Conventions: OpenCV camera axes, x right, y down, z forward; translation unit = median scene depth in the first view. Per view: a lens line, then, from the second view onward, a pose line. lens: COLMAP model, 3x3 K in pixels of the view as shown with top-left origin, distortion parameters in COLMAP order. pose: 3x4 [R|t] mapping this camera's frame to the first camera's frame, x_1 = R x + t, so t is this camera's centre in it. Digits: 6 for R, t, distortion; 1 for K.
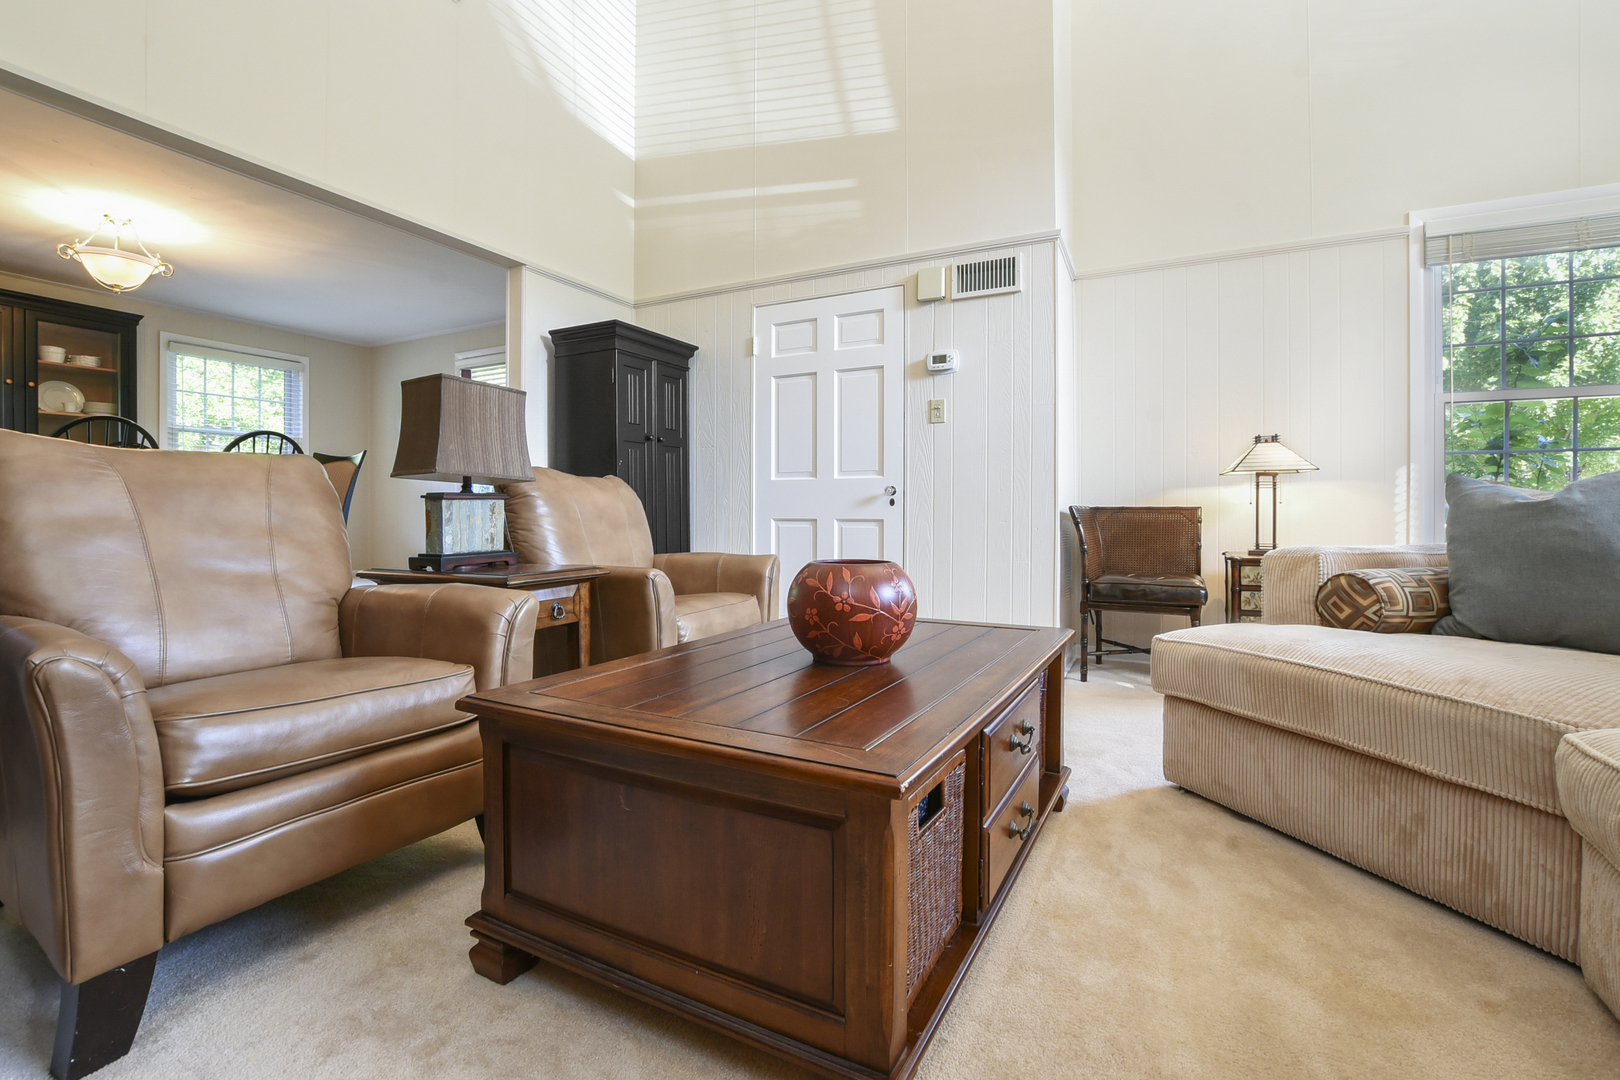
lens RADIAL K [[715.0, 0, 814.4], [0, 715.0, 543.3], [0, 0, 1]] dist [-0.003999, -0.000264]
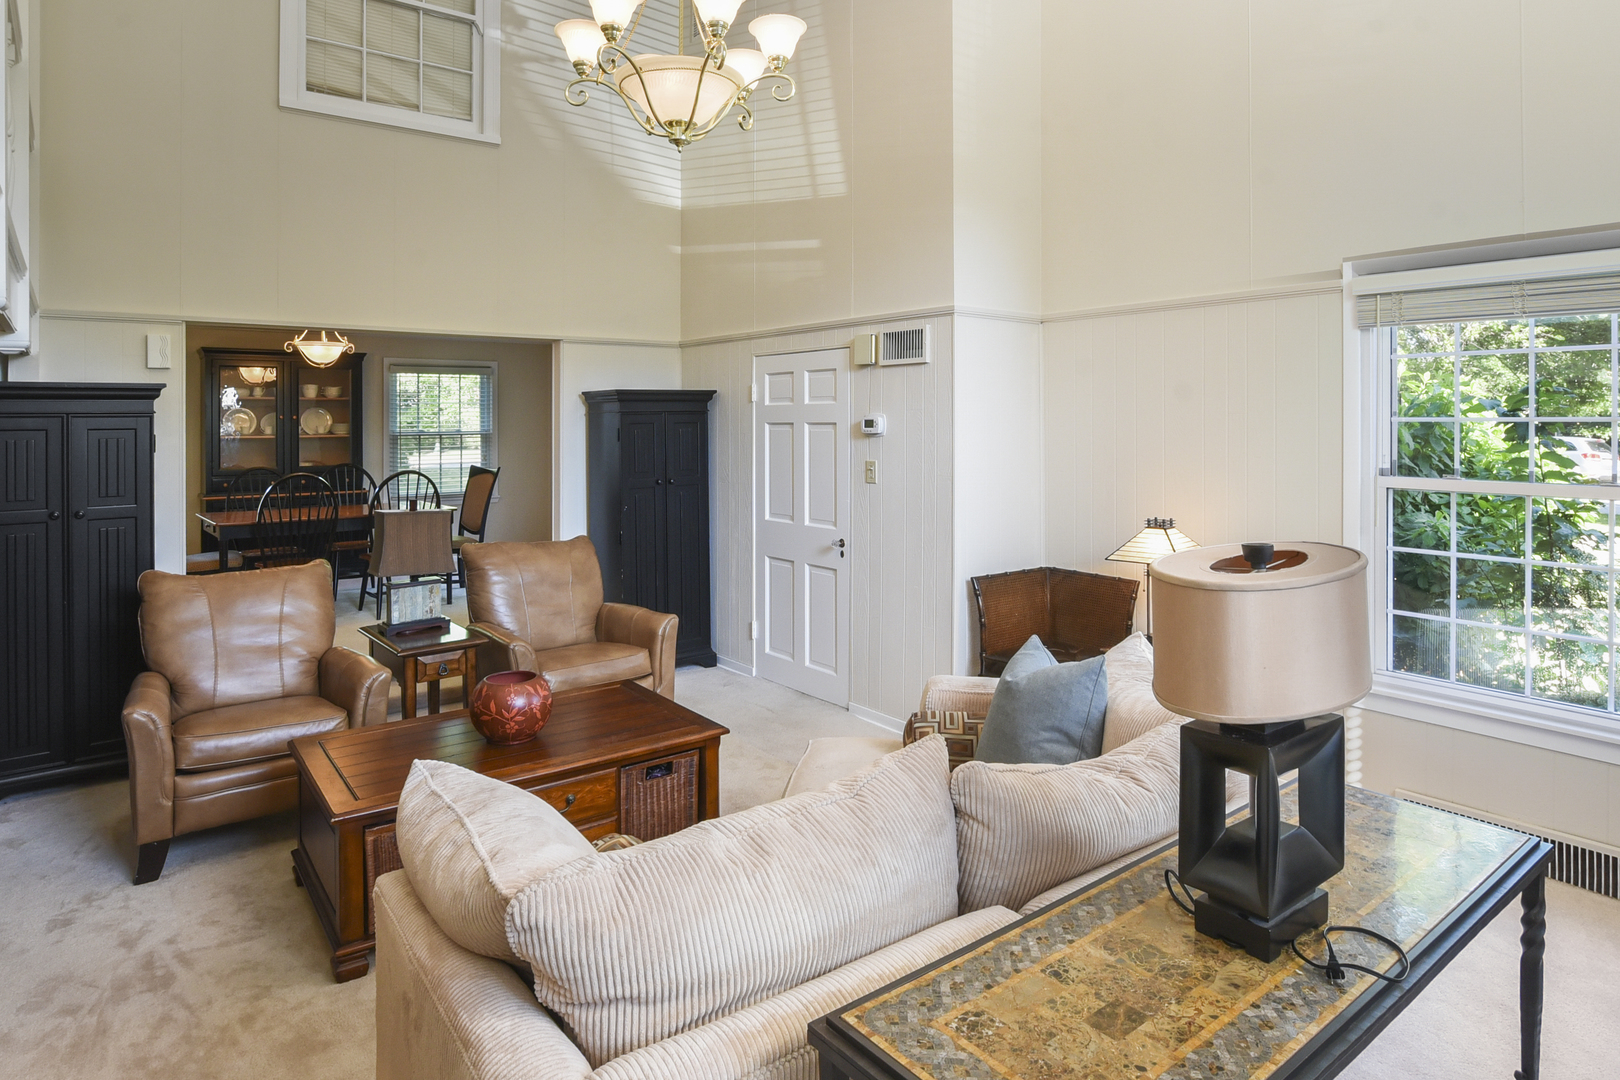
lens RADIAL K [[928.7, 0, 811.3], [0, 928.7, 490.0], [0, 0, 1]] dist [0.005728, -0.000091]
pose [[0.915410, 0.019509, -0.402049, 0.668040], [-0.010835, 0.999657, 0.023837, -0.199880], [0.402376, -0.017465, 0.915308, -0.279023]]
